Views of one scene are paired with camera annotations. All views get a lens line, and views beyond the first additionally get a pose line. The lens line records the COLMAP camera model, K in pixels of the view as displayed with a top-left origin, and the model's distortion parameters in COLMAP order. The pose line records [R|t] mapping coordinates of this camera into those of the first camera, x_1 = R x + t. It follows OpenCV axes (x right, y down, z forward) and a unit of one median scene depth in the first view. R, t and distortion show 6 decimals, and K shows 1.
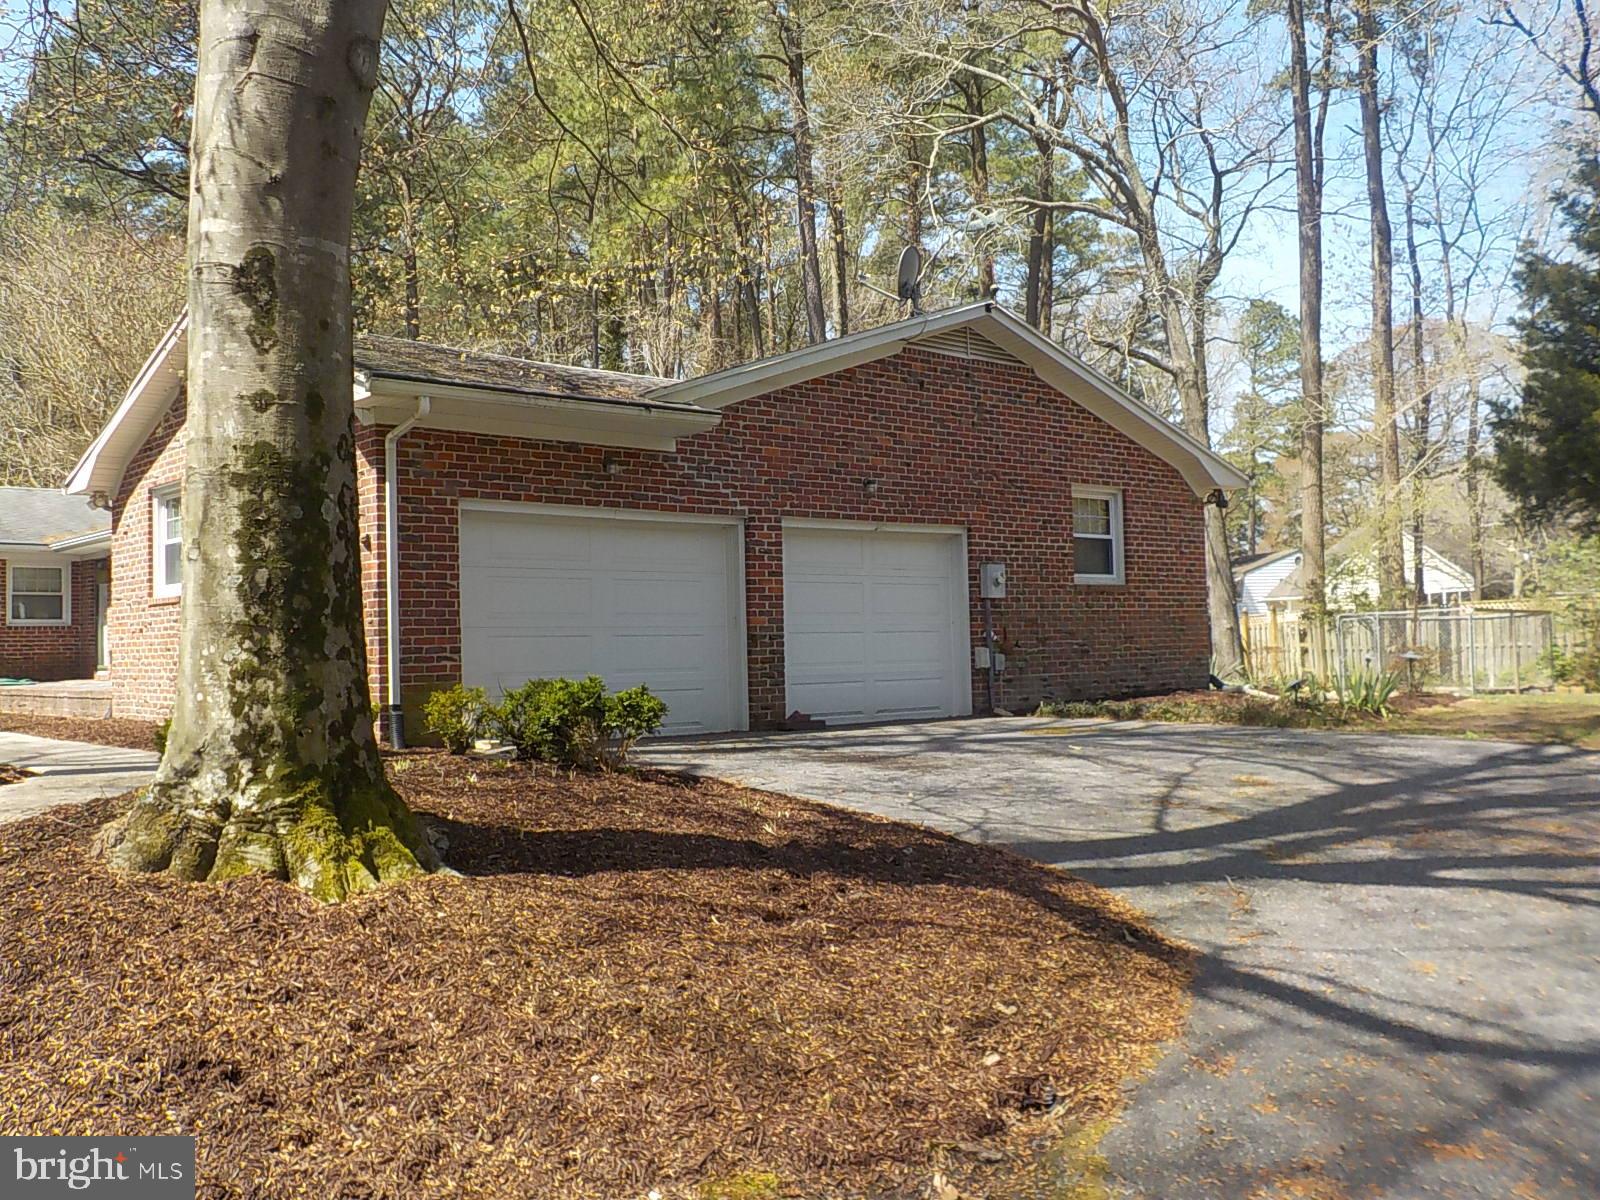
lens RADIAL K [[1421.1, 0, 800.0], [0, 1421.1, 600.0], [0, 0, 1]] dist [0.003763, 0.007135]
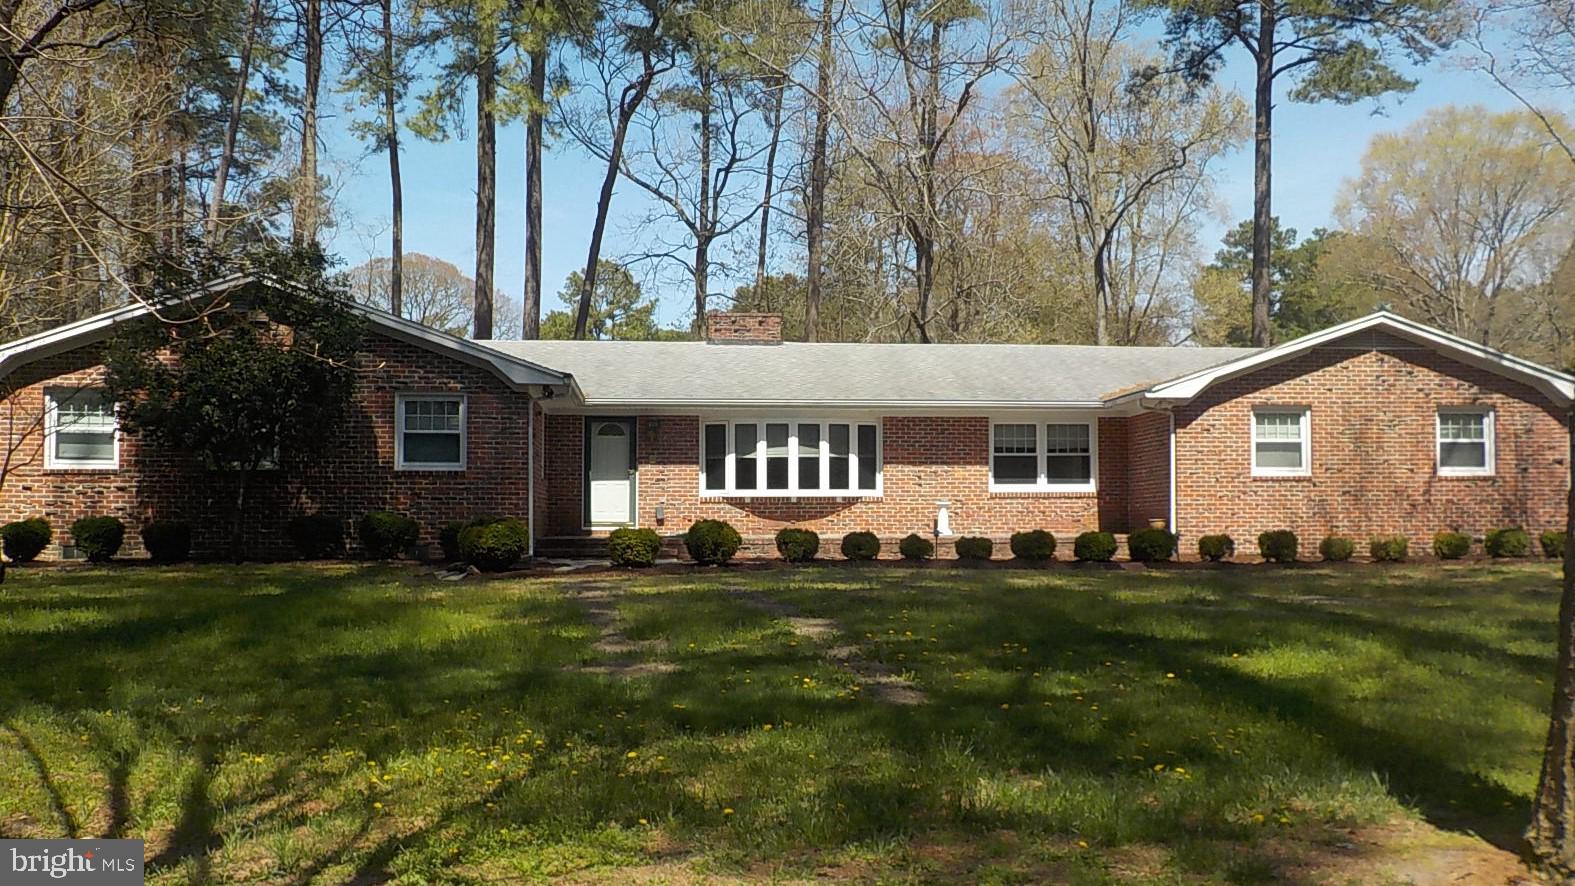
lens RADIAL K [[1378.8, 0, 789.0], [0, 1378.8, 491.6], [0, 0, 1]] dist [0.005449, 0.004377]
pose [[0.599969, 0.037636, 0.799137, -1.857872], [-0.037005, 0.999129, -0.019273, 0.060834], [-0.799167, -0.018009, 0.600839, 0.472781]]
